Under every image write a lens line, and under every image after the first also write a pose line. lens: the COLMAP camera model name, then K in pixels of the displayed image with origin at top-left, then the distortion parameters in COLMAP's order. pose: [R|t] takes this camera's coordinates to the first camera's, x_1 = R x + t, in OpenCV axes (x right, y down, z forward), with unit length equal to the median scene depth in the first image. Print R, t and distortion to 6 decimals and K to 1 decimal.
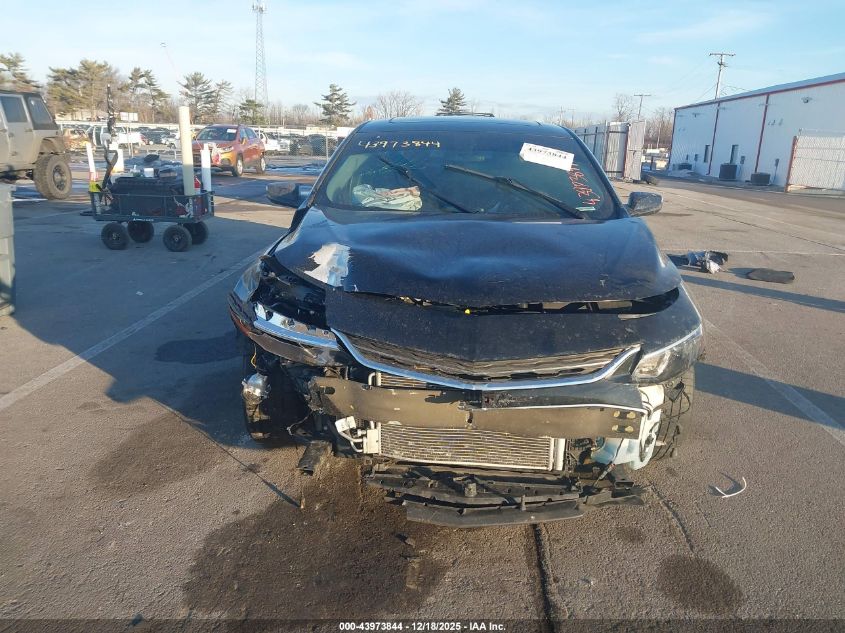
lens RADIAL K [[630.6, 0, 423.1], [0, 630.6, 315.4], [0, 0, 1]] dist [-0.040567, 0.014120]
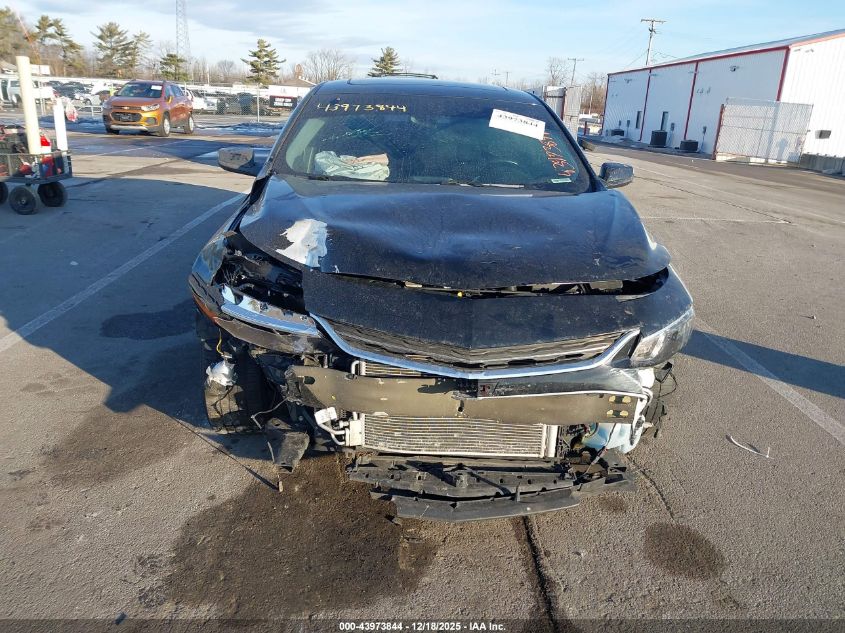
lens RADIAL K [[630.6, 0, 420.8], [0, 630.6, 318.0], [0, 0, 1]] dist [-0.040567, 0.014120]
pose [[0.994893, -0.012962, 0.100098, -0.070922], [0.006881, 0.998123, 0.060854, -0.024931], [-0.100699, -0.059854, 0.993115, 0.068862]]
